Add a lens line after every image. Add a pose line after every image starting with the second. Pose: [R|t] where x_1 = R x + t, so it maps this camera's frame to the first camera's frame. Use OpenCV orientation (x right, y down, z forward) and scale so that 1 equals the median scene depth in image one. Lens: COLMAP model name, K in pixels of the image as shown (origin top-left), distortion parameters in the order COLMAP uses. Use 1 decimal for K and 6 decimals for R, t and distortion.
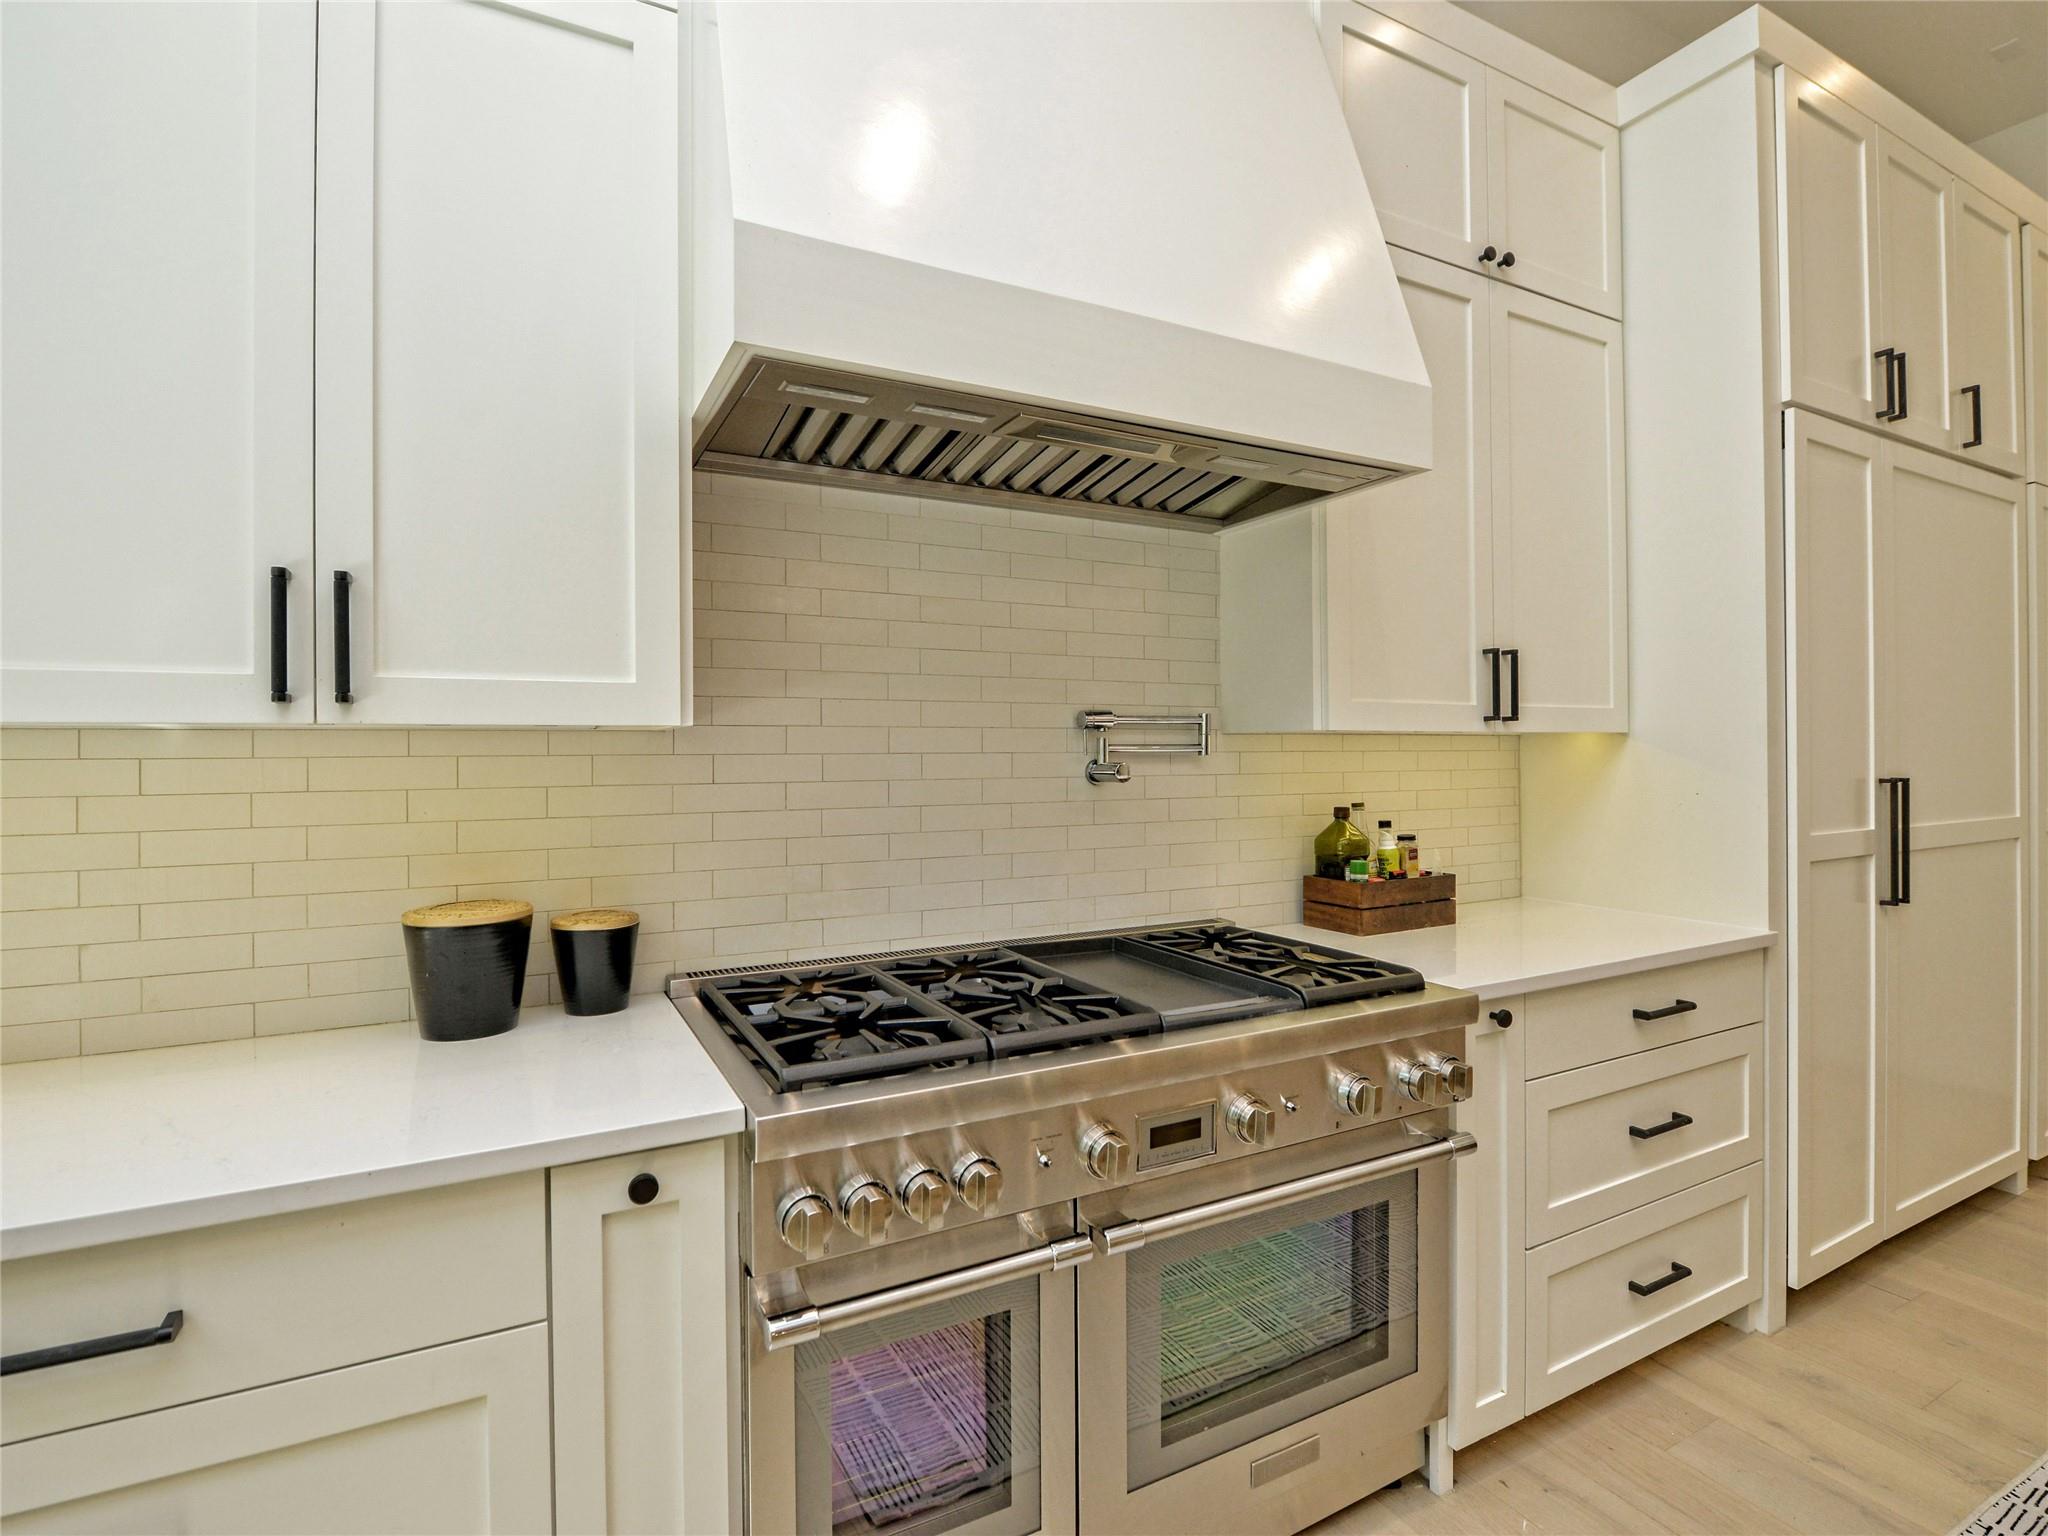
lens RADIAL K [[963.9, 0, 1009.3], [0, 963.9, 747.7], [0, 0, 1]] dist [-0.022984, 0.000019]
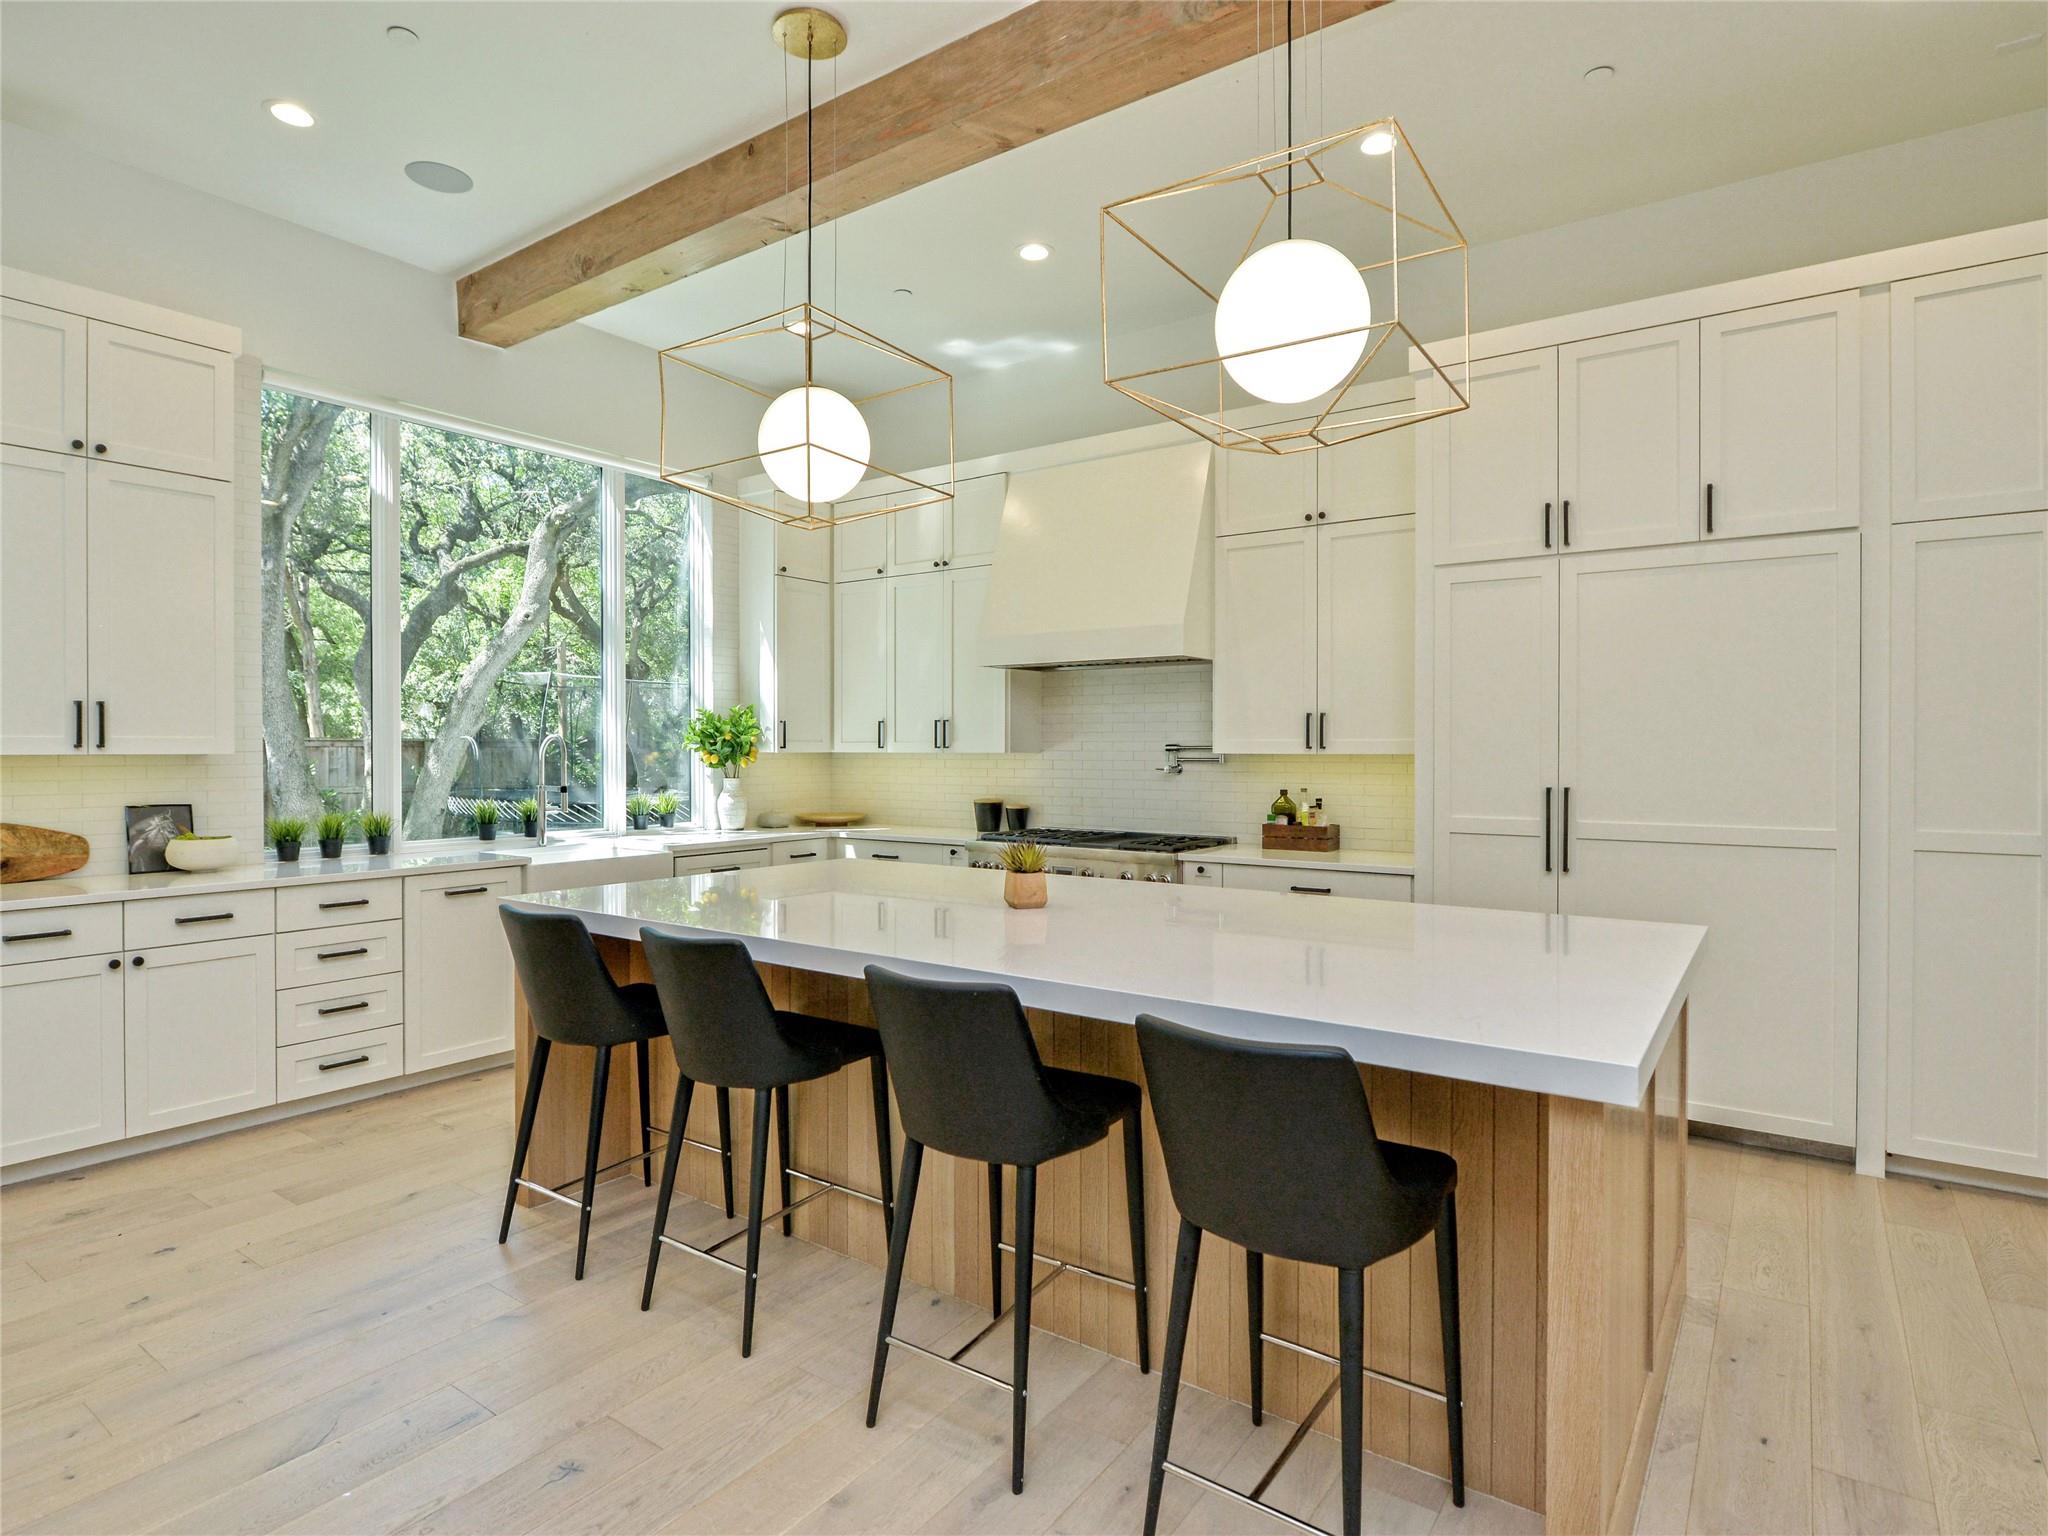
lens RADIAL K [[1099.4, 0, 1024.0], [0, 1099.4, 768.0], [0, 0, 1]] dist [-0.010586, -0.000553]
pose [[0.459560, 0.024509, -0.887808, 2.333090], [0.004481, 0.999542, 0.029913, -0.060592], [0.888135, -0.017725, 0.459240, -0.620512]]
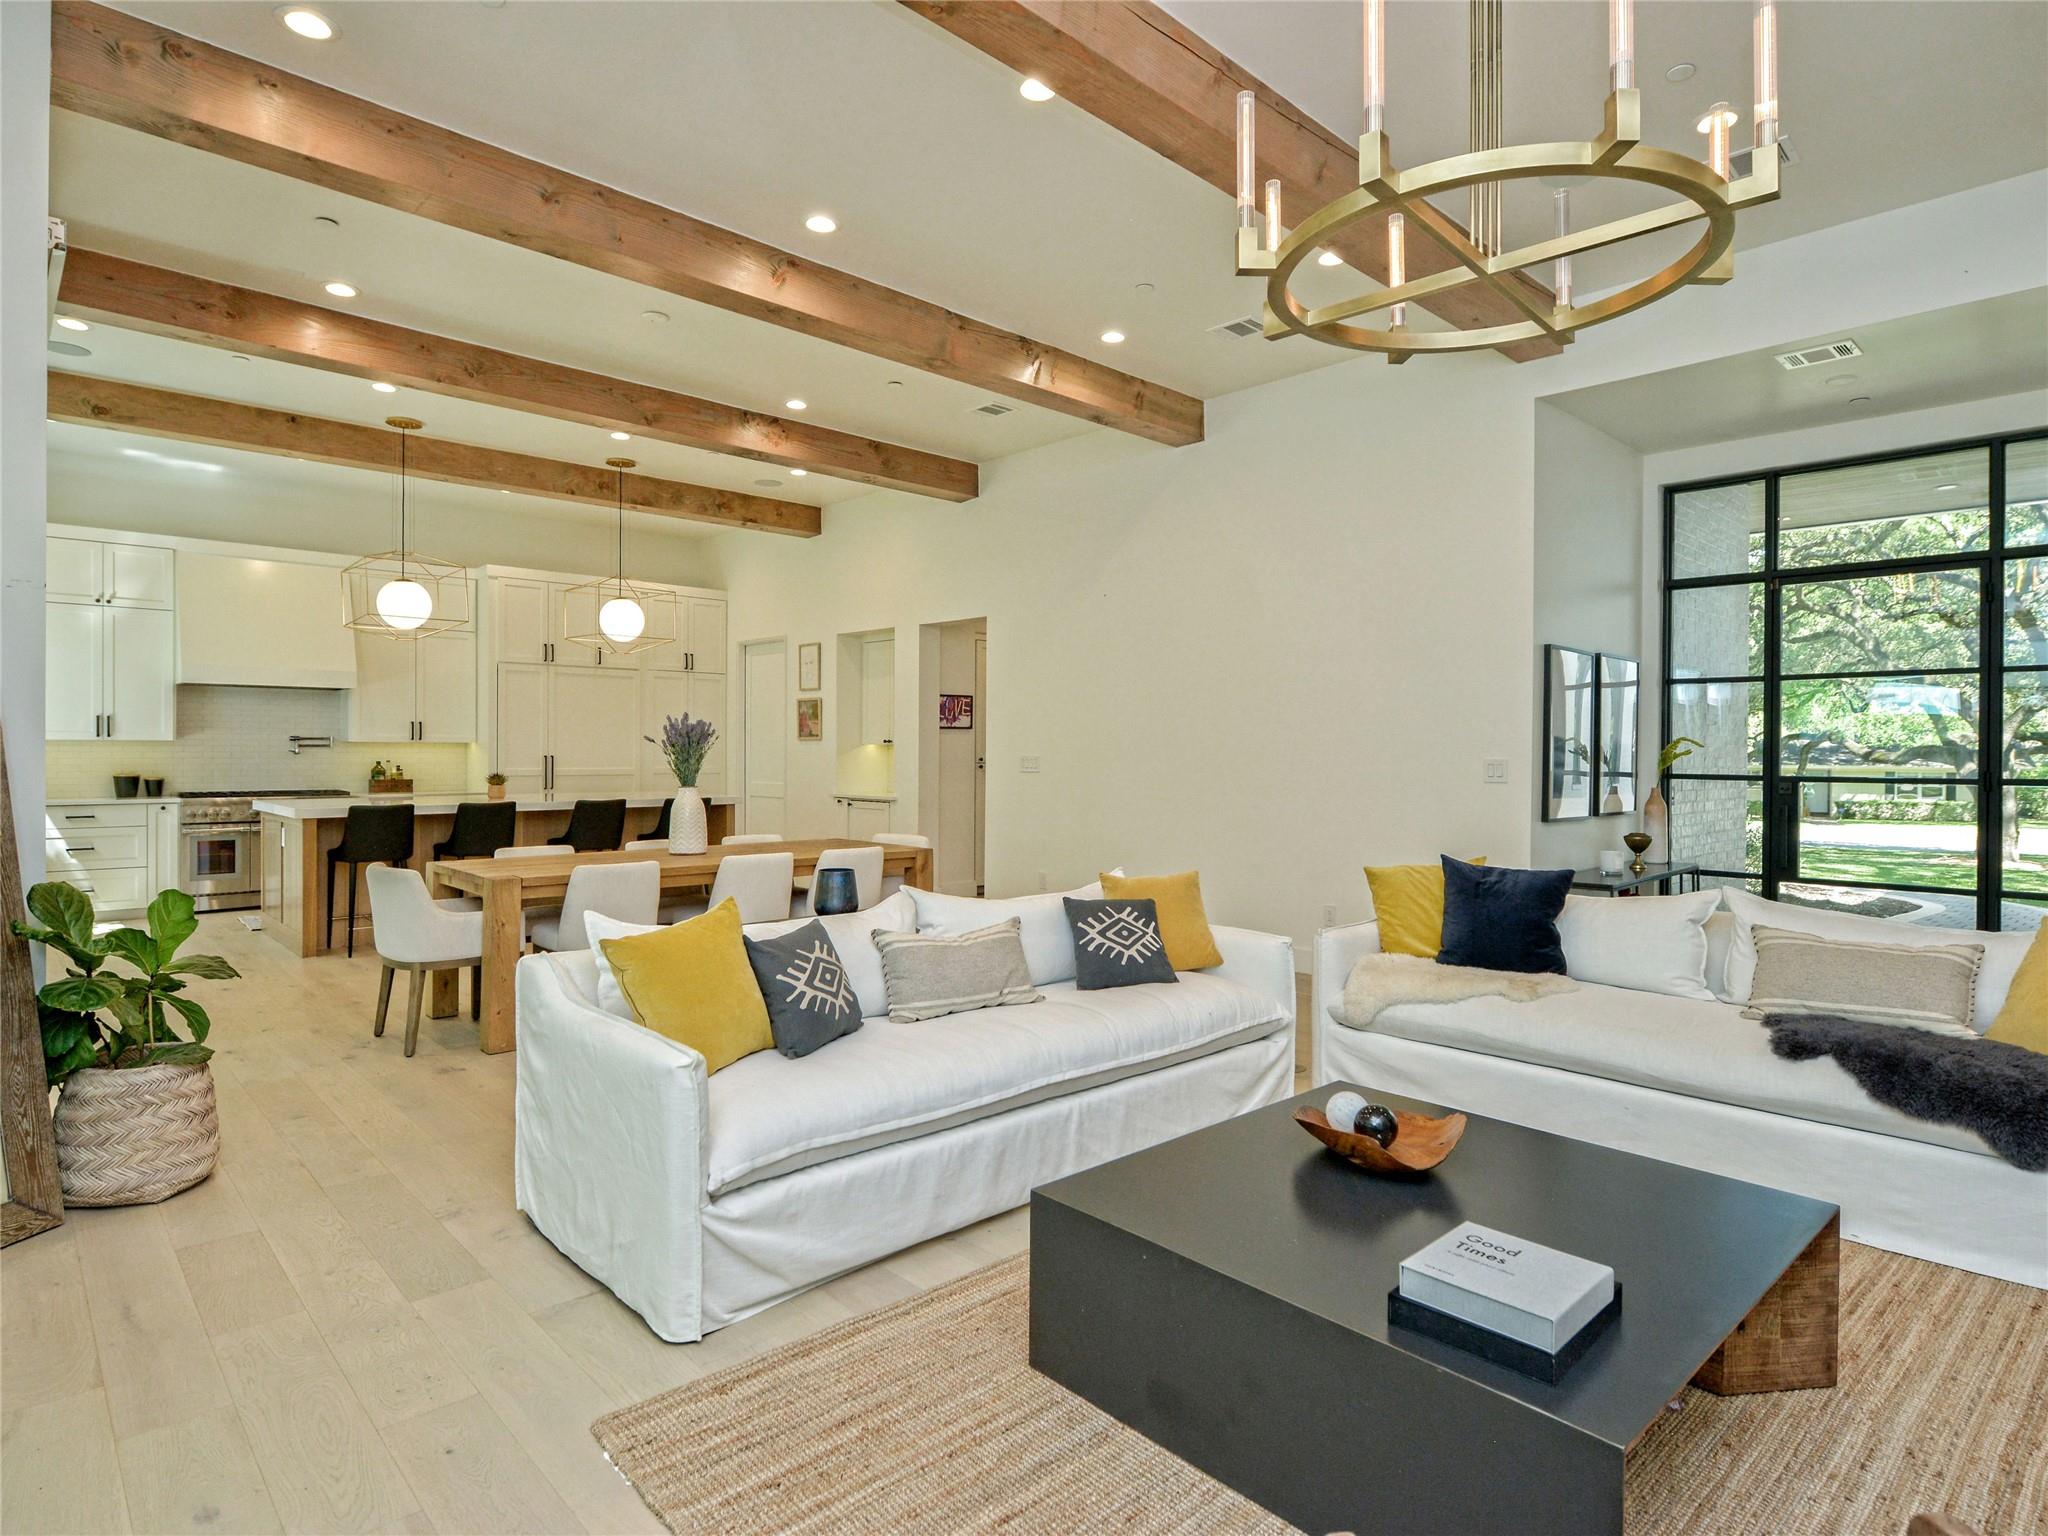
lens RADIAL K [[1095.2, 0, 1027.6], [0, 1095.2, 762.0], [0, 0, 1]] dist [-0.002304, -0.002131]
pose [[0.959863, 0.010012, 0.280291, 1.731044], [-0.015184, 0.999752, 0.016286, -0.049258], [-0.280058, -0.019889, 0.959777, -4.243702]]
